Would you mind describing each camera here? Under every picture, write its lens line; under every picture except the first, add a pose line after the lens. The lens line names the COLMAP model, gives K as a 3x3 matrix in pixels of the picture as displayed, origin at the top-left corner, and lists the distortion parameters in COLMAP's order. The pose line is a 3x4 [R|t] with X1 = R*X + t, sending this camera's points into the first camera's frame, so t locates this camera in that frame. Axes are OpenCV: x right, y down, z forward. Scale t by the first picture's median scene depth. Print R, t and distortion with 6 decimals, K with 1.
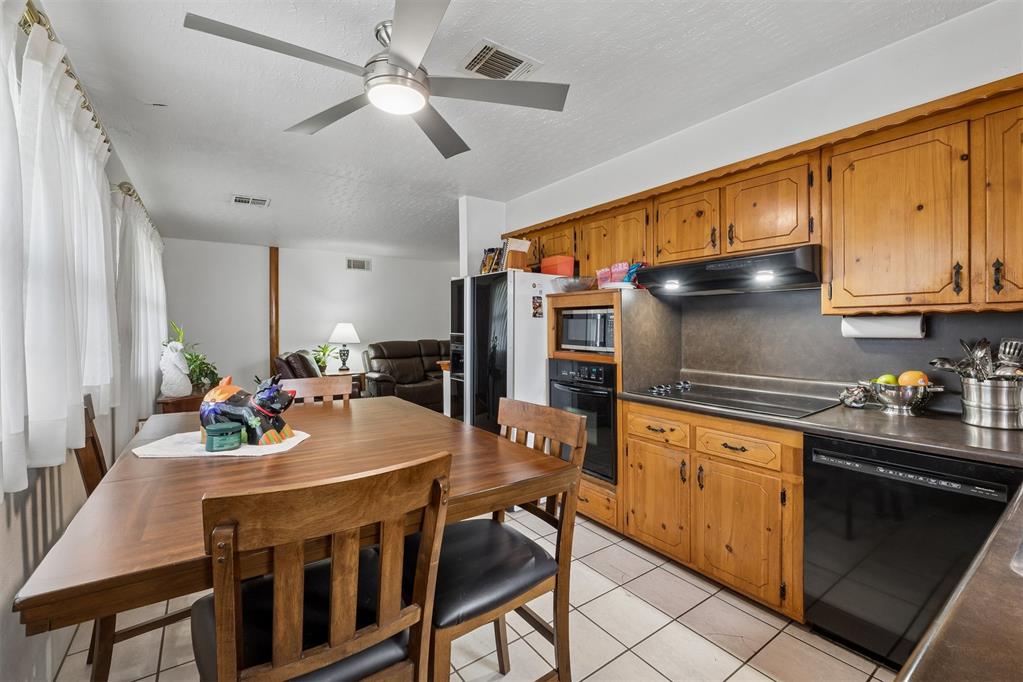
lens RADIAL K [[436.2, 0, 508.2], [0, 436.2, 331.0], [0, 0, 1]] dist [-0.006265, 0.000402]
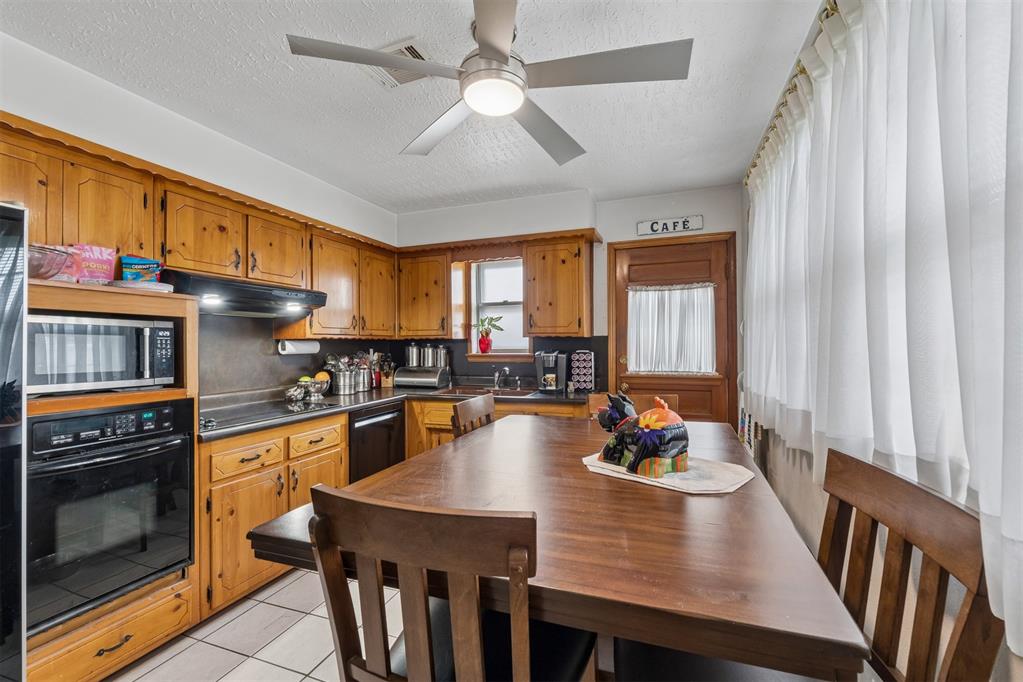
lens RADIAL K [[436.2, 0, 513.9], [0, 436.2, 344.7], [0, 0, 1]] dist [-0.006265, 0.000402]
pose [[-0.586590, 0.008898, 0.809835, -0.589241], [0.020052, 0.999793, 0.003539, -0.005065], [-0.809636, 0.018315, -0.586647, 0.875046]]
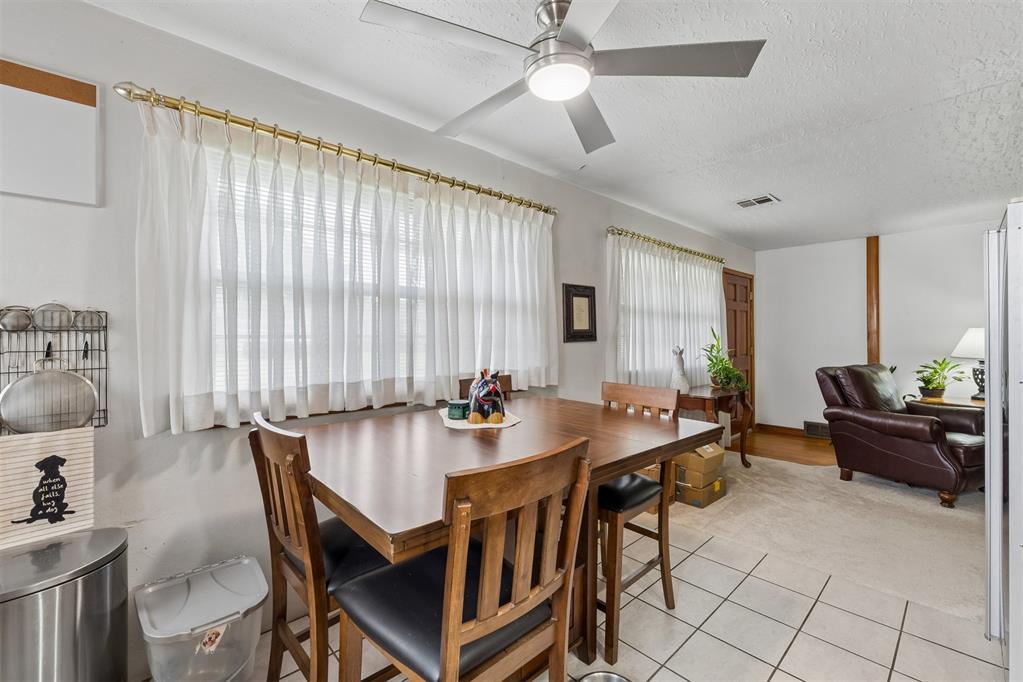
lens RADIAL K [[436.2, 0, 511.7], [0, 436.2, 329.9], [0, 0, 1]] dist [-0.006265, 0.000402]
pose [[0.145454, -0.011015, -0.989304, 0.366292], [-0.011051, 0.999858, -0.012757, 0.000600], [0.989303, 0.012788, 0.145311, 0.446721]]
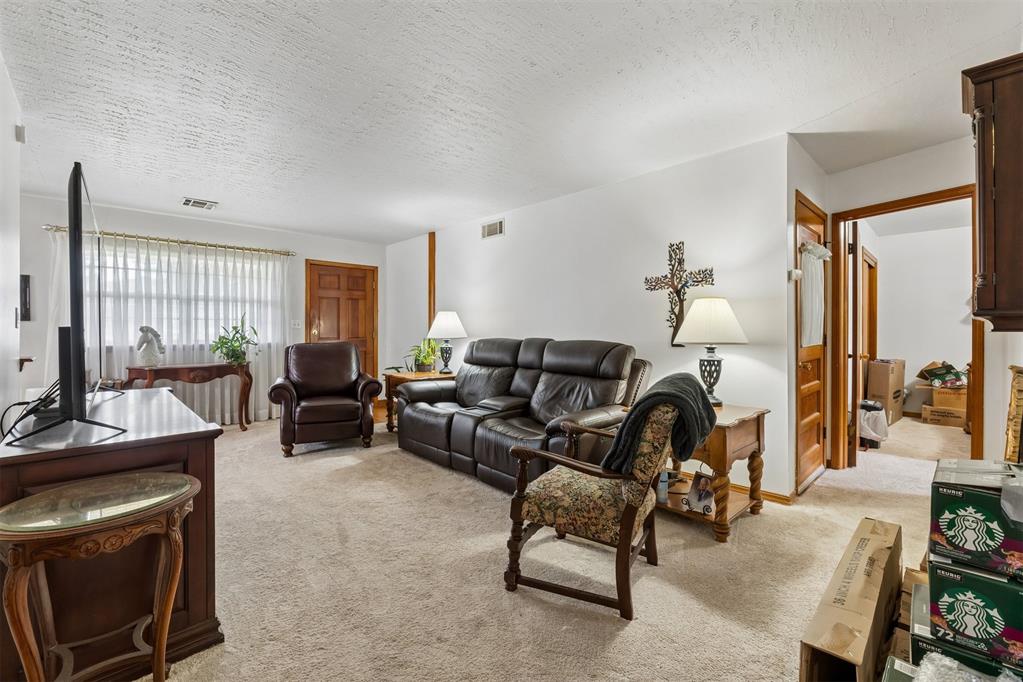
lens RADIAL K [[436.2, 0, 508.5], [0, 436.2, 331.1], [0, 0, 1]] dist [-0.006265, 0.000402]
pose [[0.149193, 0.005766, -0.988791, 0.859915], [-0.011768, 0.999923, 0.004055, 0.023495], [0.988738, 0.011031, 0.149249, 2.189442]]
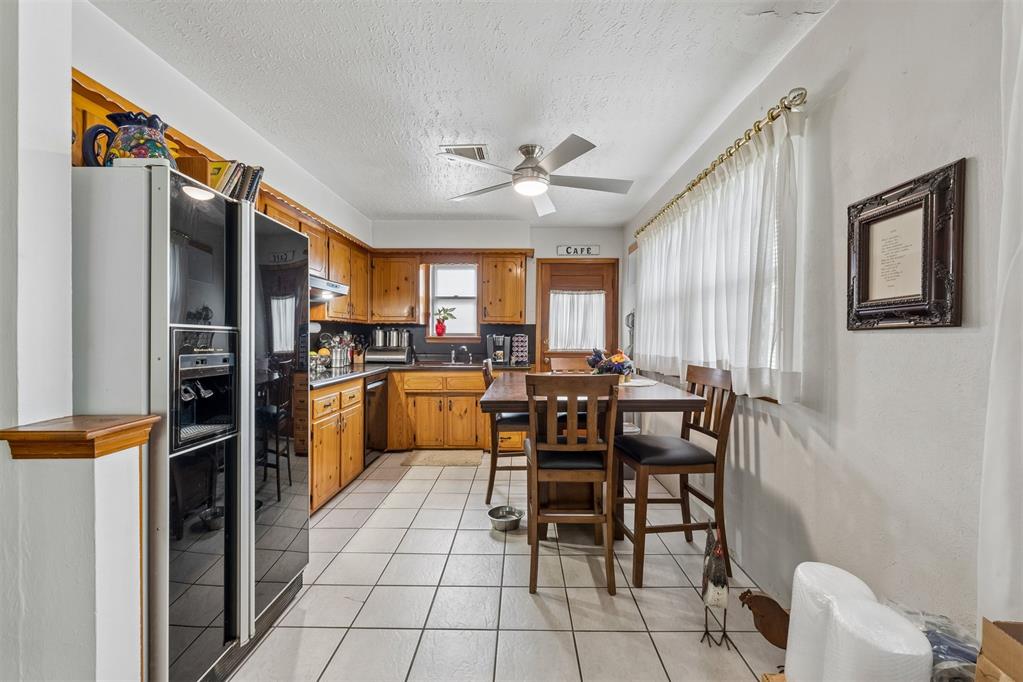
lens RADIAL K [[436.2, 0, 518.3], [0, 436.2, 346.0], [0, 0, 1]] dist [-0.006265, 0.000402]
pose [[-0.824520, -0.010535, 0.565735, -0.671826], [0.005522, 0.999629, 0.026663, 0.018593], [-0.565806, 0.025108, -0.824156, 1.392513]]
